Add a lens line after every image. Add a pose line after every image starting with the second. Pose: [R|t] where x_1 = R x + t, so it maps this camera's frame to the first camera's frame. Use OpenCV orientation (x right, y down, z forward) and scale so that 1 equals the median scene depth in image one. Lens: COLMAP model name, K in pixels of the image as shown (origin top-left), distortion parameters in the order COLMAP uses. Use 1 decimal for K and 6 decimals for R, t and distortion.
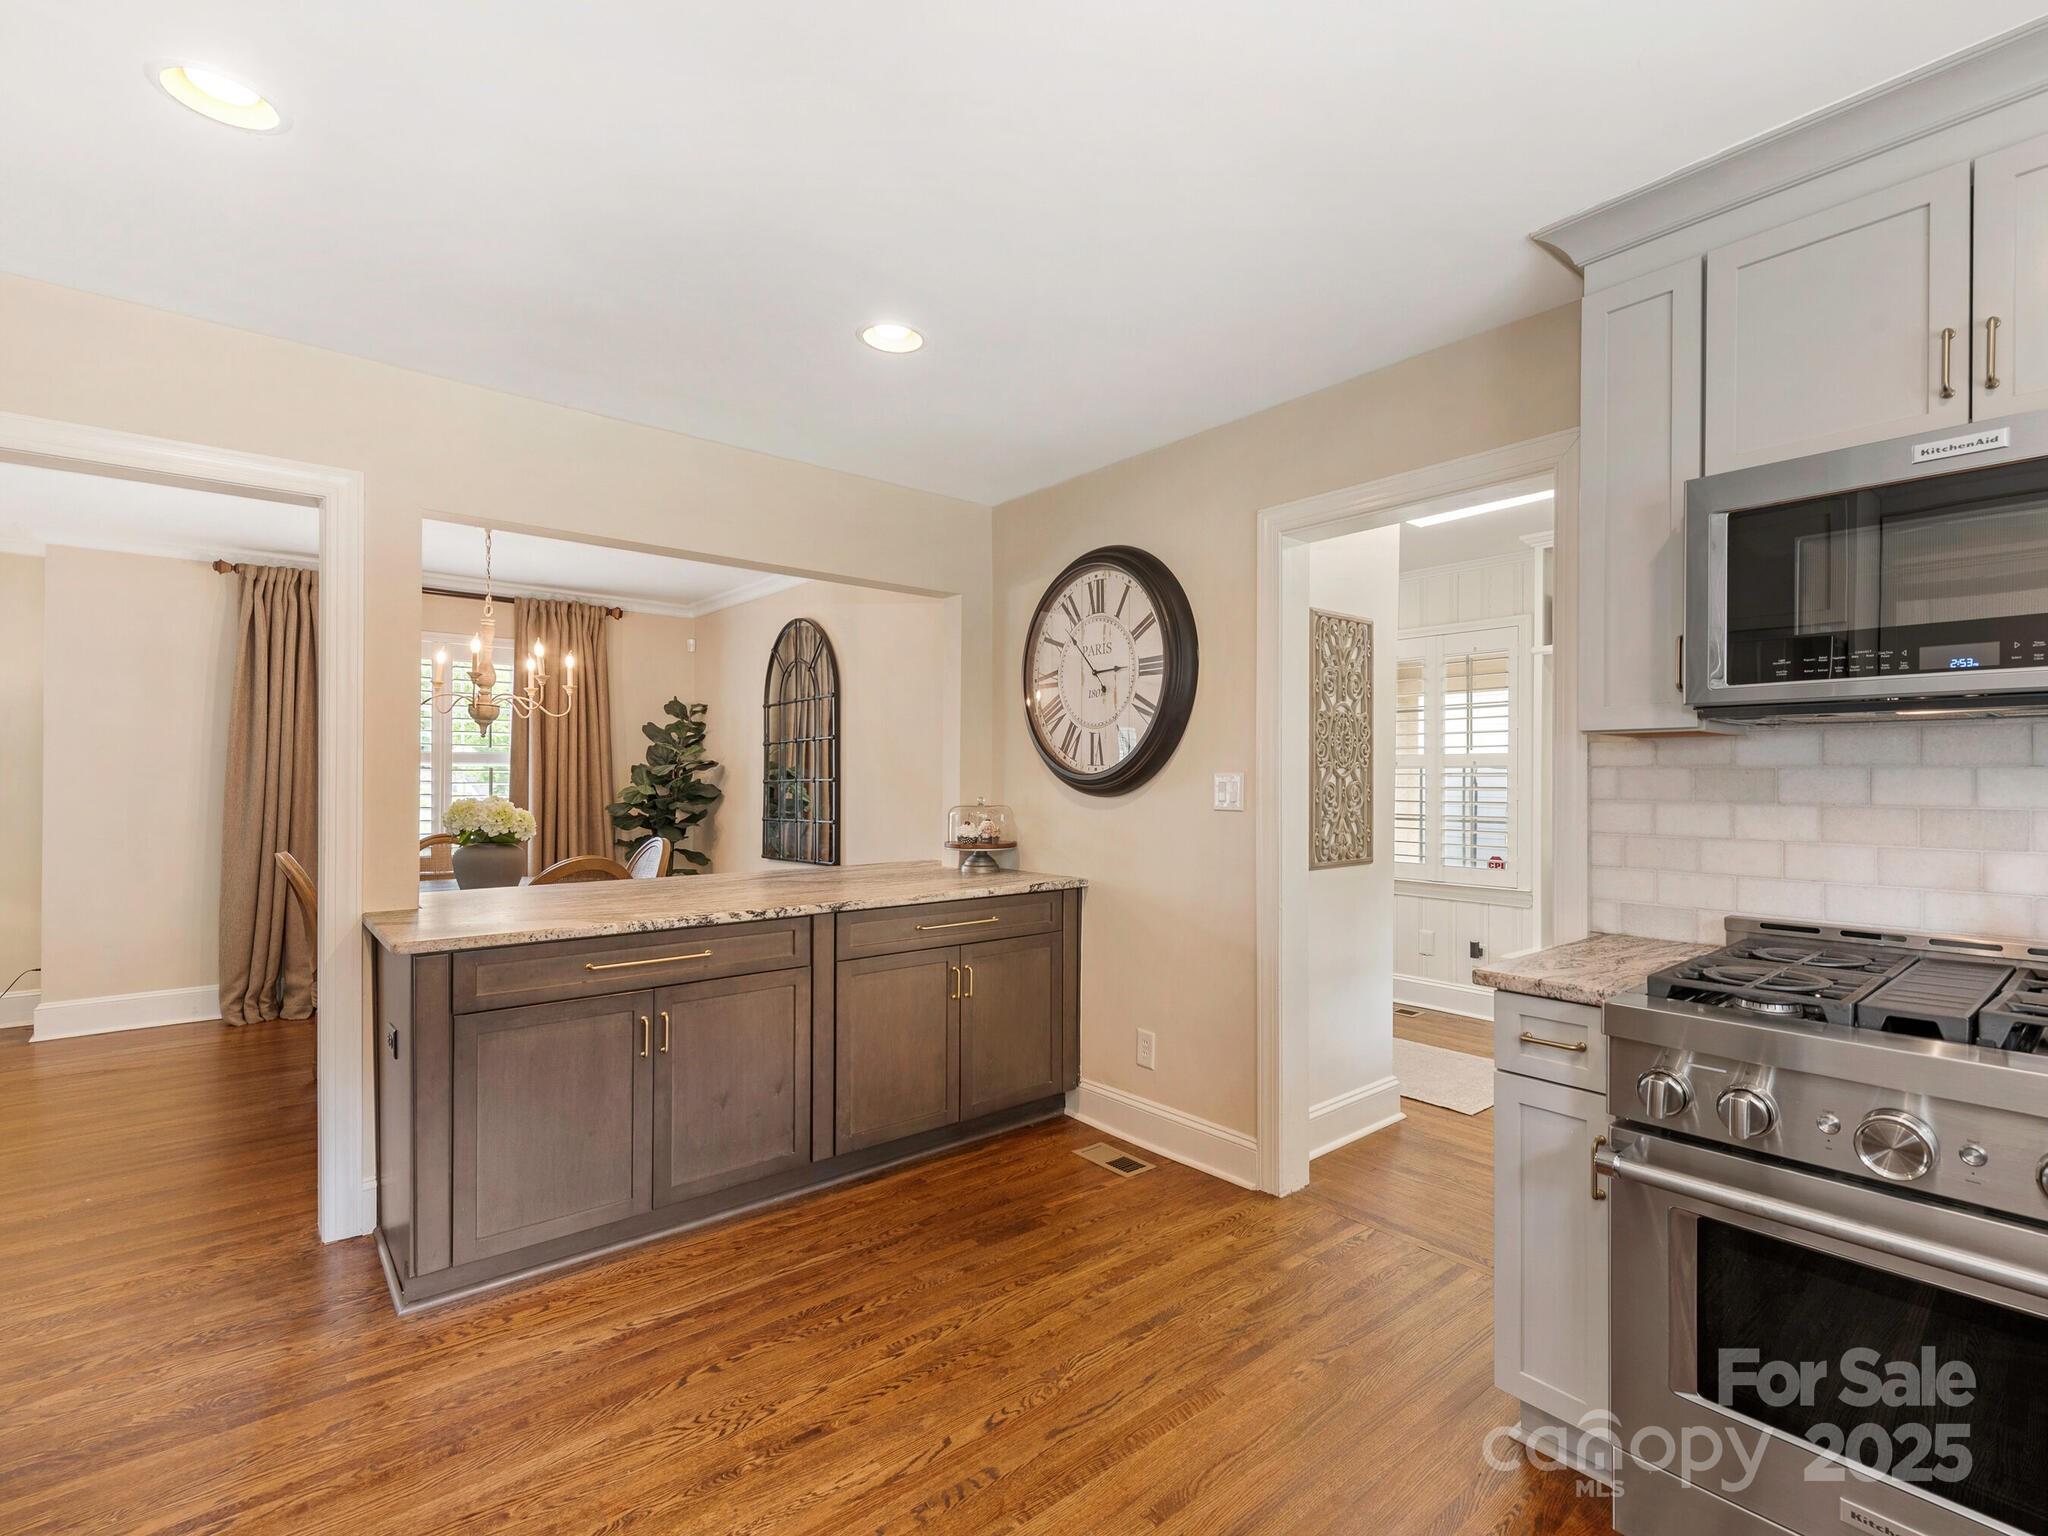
lens RADIAL K [[967.0, 0, 1104.3], [0, 967.0, 773.6], [0, 0, 1]] dist [0.009431, -0.004157]
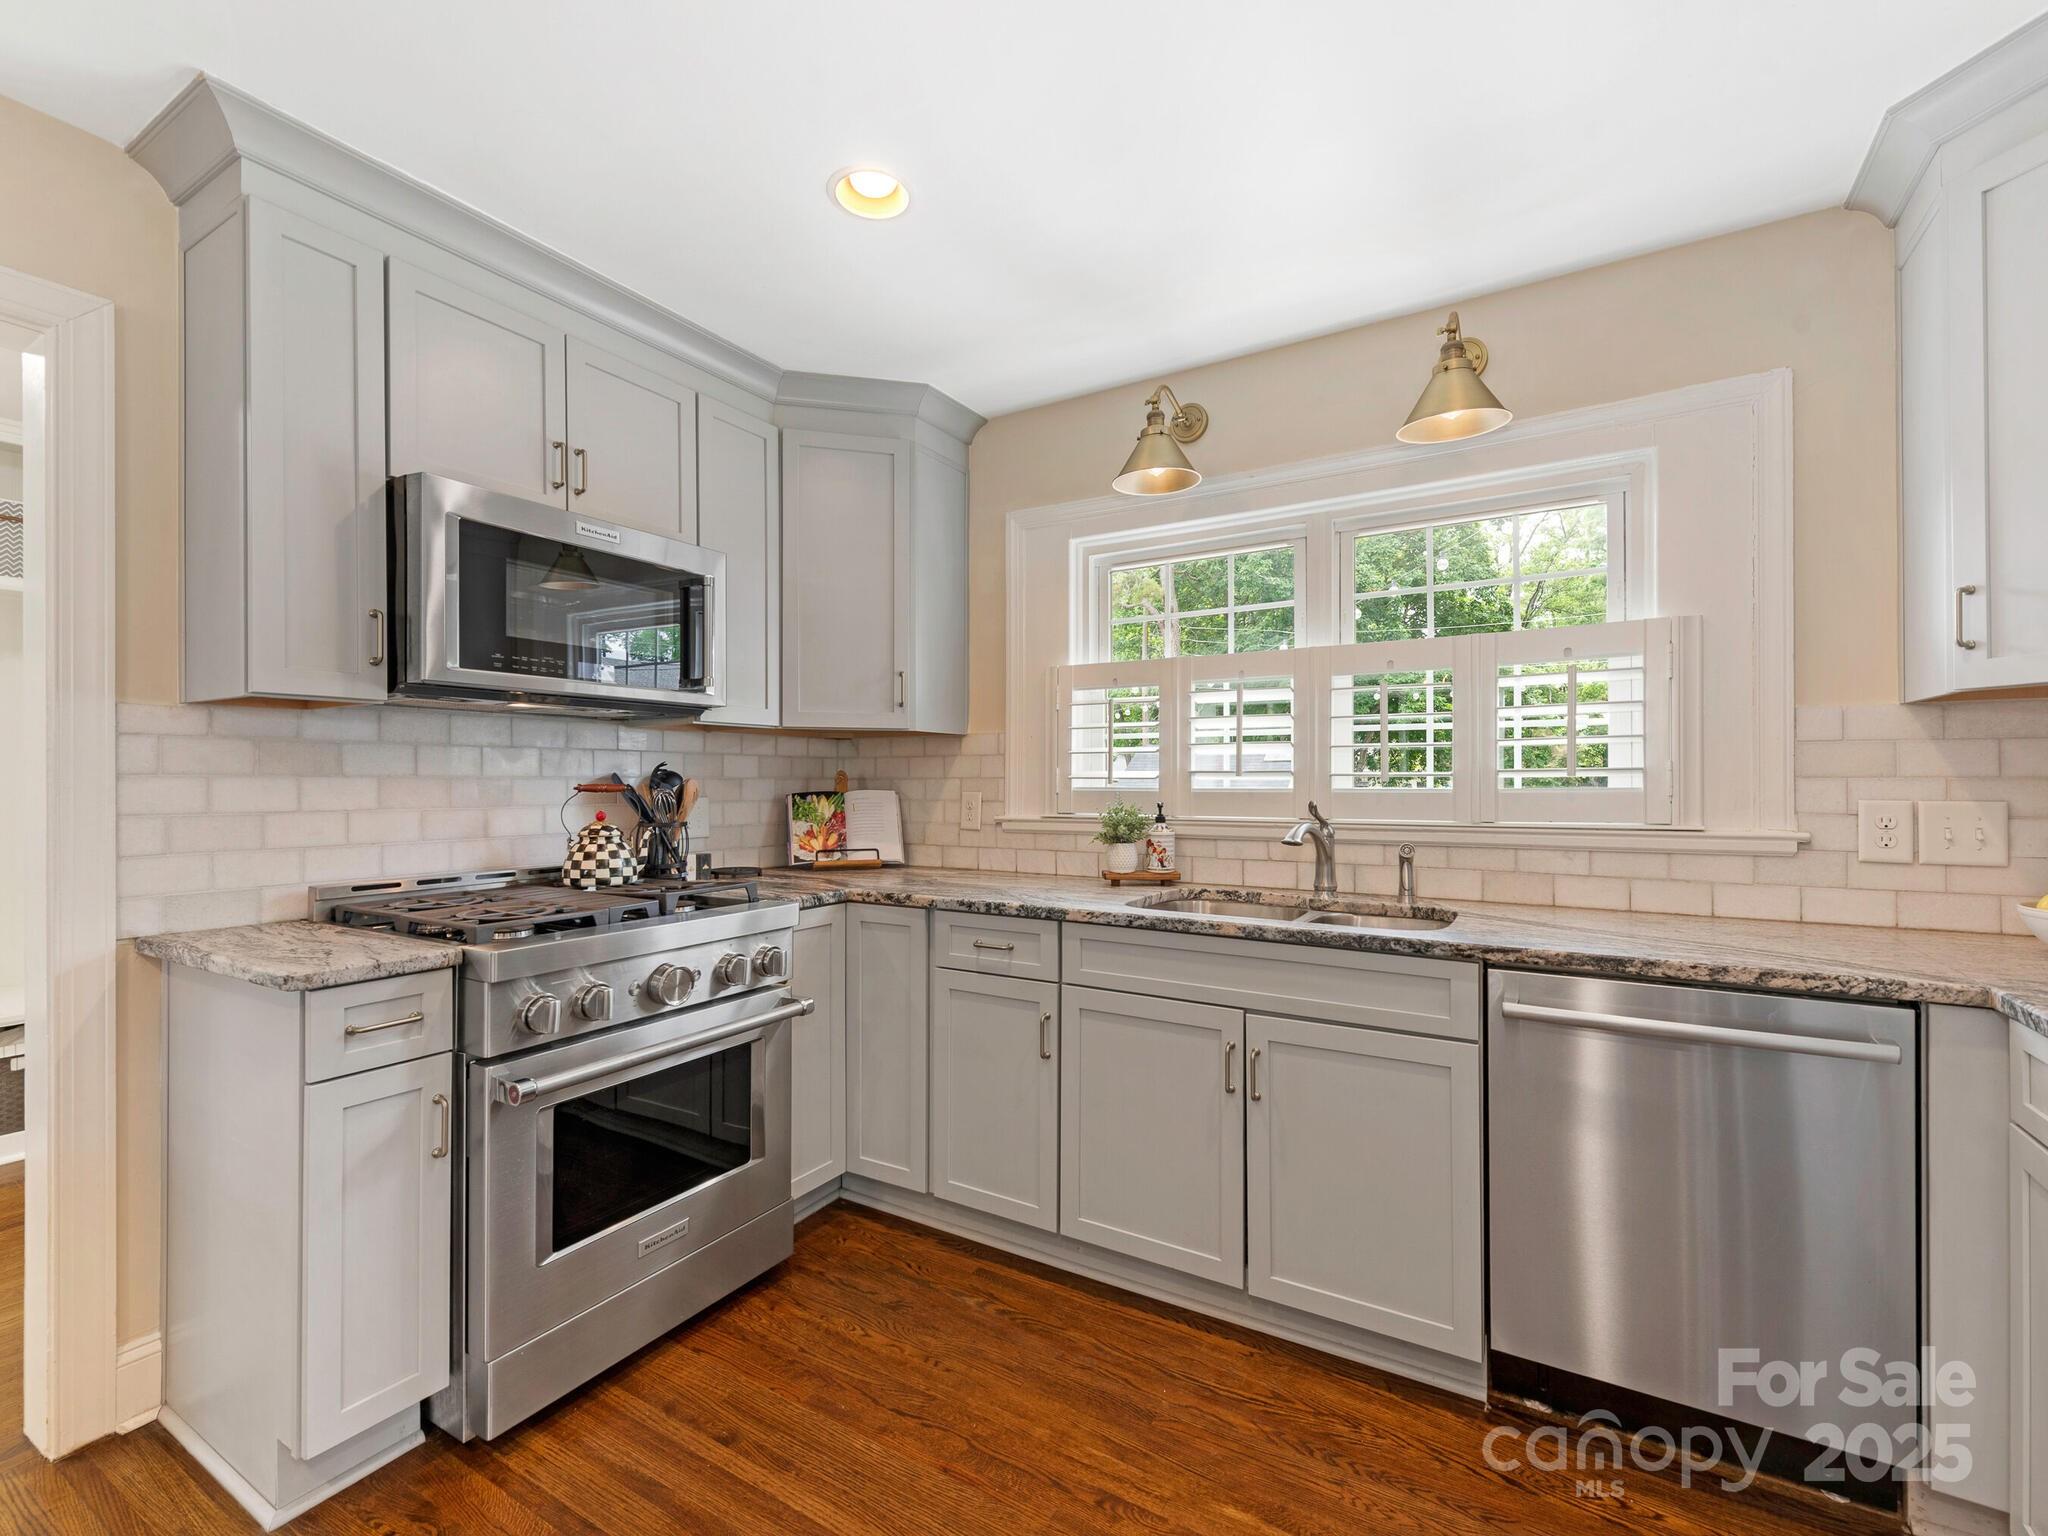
lens RADIAL K [[920.5, 0, 1010.3], [0, 920.5, 774.8], [0, 0, 1]] dist [0.010001, -0.004033]
pose [[-0.275401, 0.002850, 0.961325, -0.352431], [-0.003127, 0.999988, -0.003860, 0.022400], [-0.961324, -0.004069, -0.275388, 0.408485]]
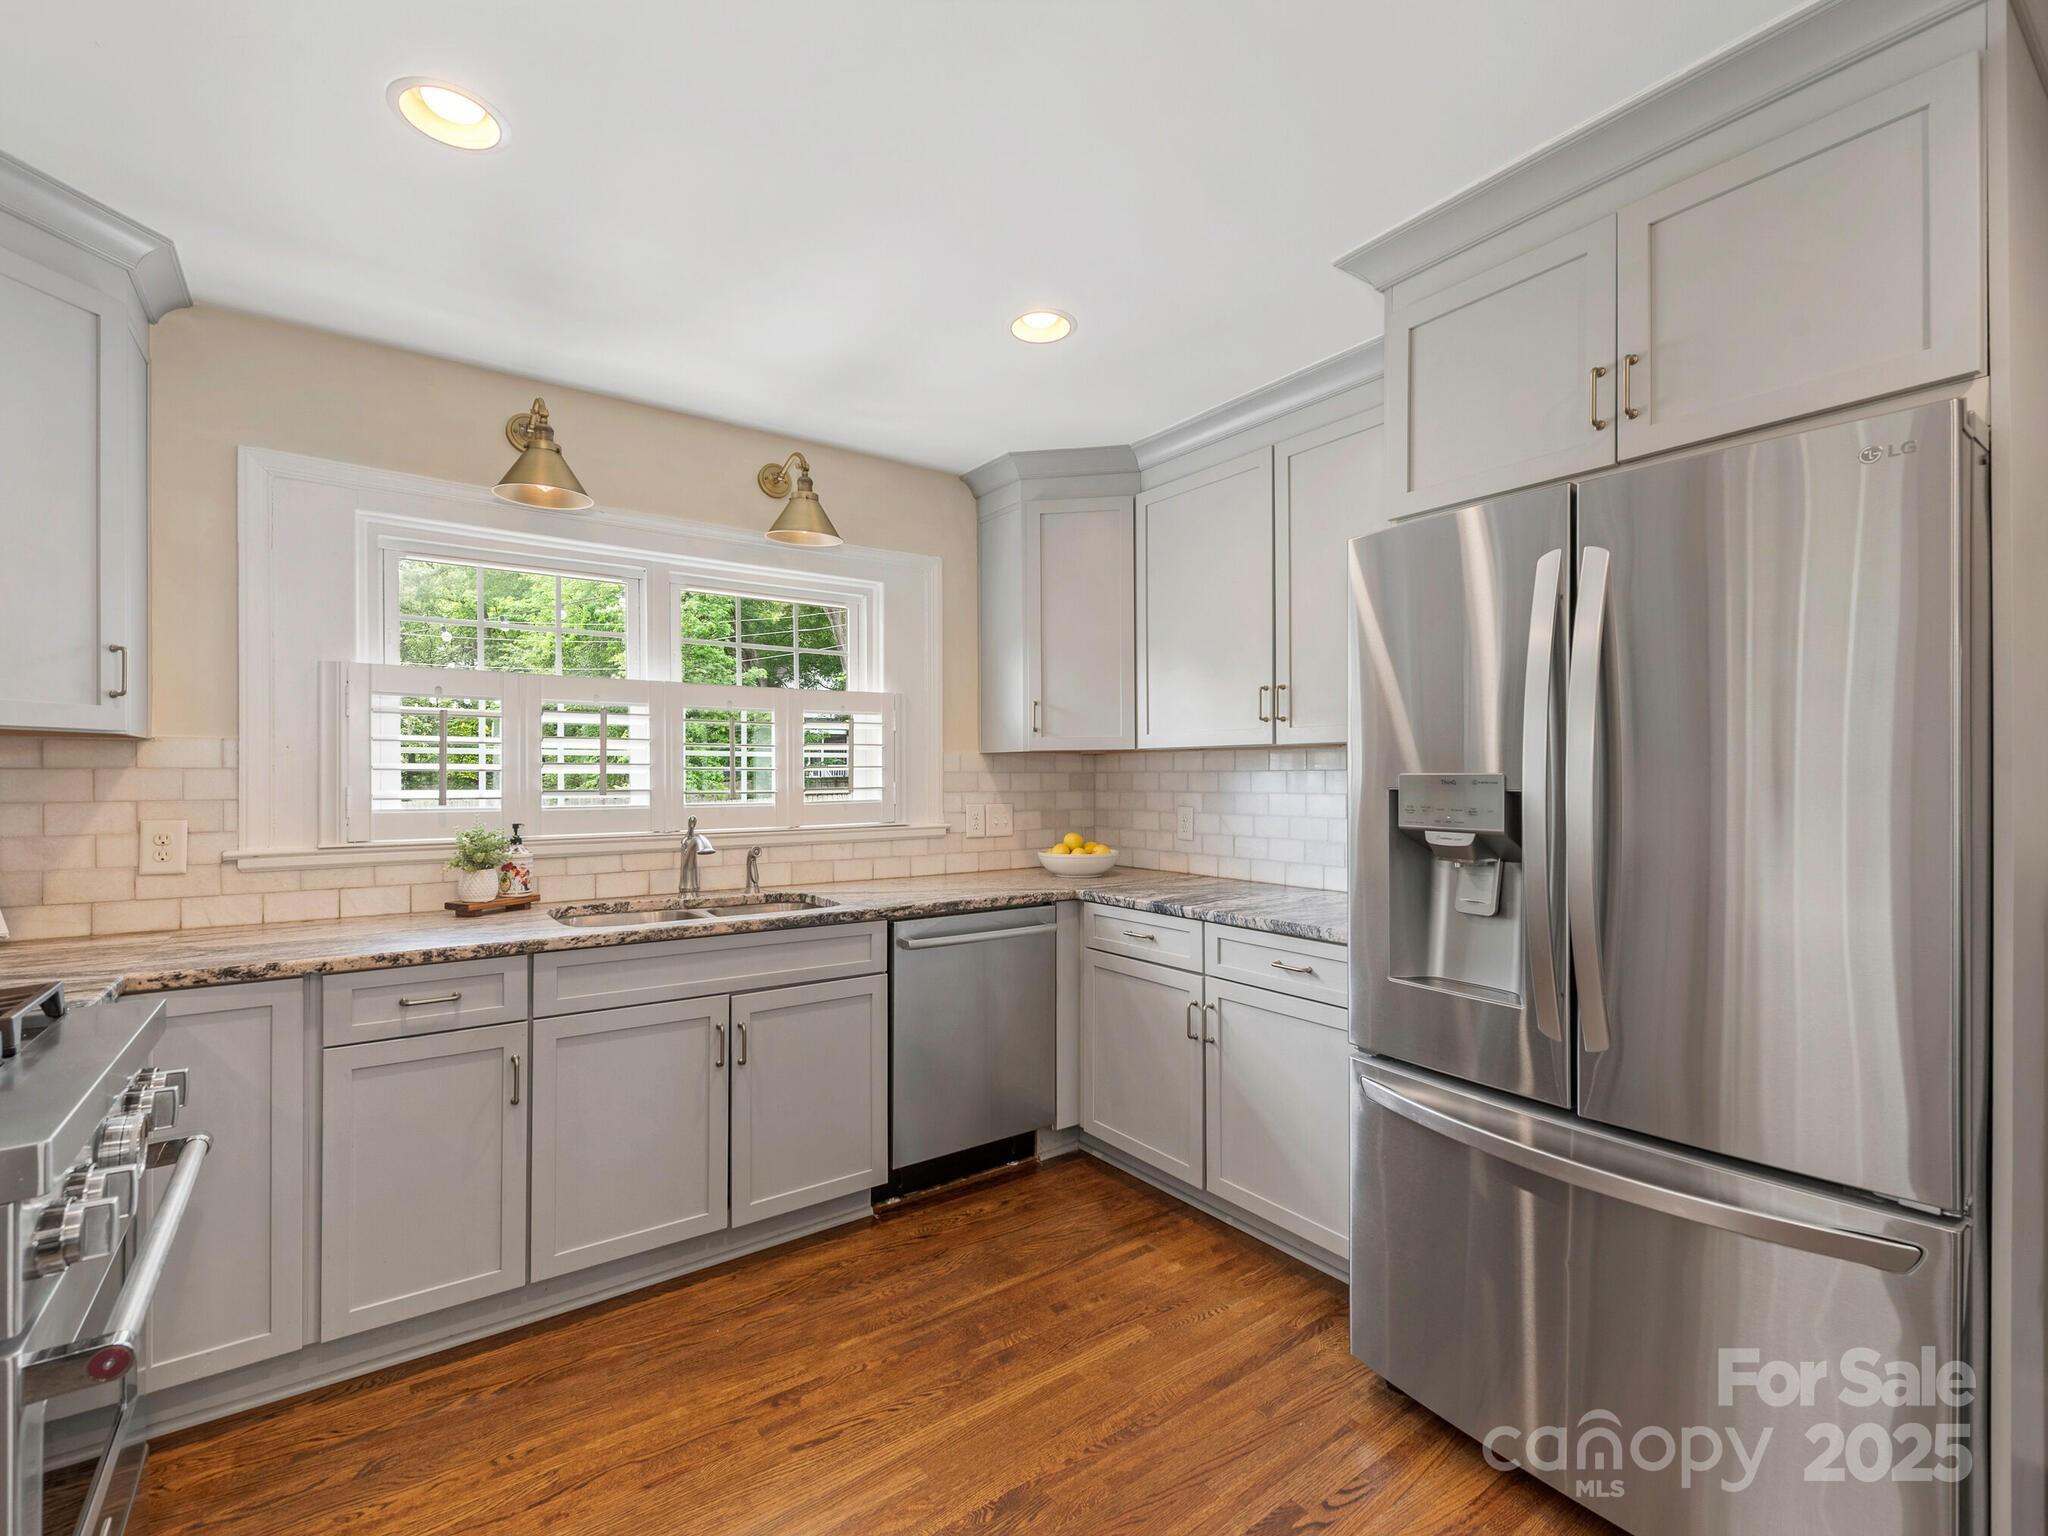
lens RADIAL K [[920.5, 0, 1032.2], [0, 920.5, 776.6], [0, 0, 1]] dist [0.010001, -0.004033]
pose [[-0.994447, -0.002267, 0.105211, -0.093007], [-0.002589, 0.999992, -0.002919, 0.002345], [-0.105204, -0.003176, -0.994446, 0.843644]]
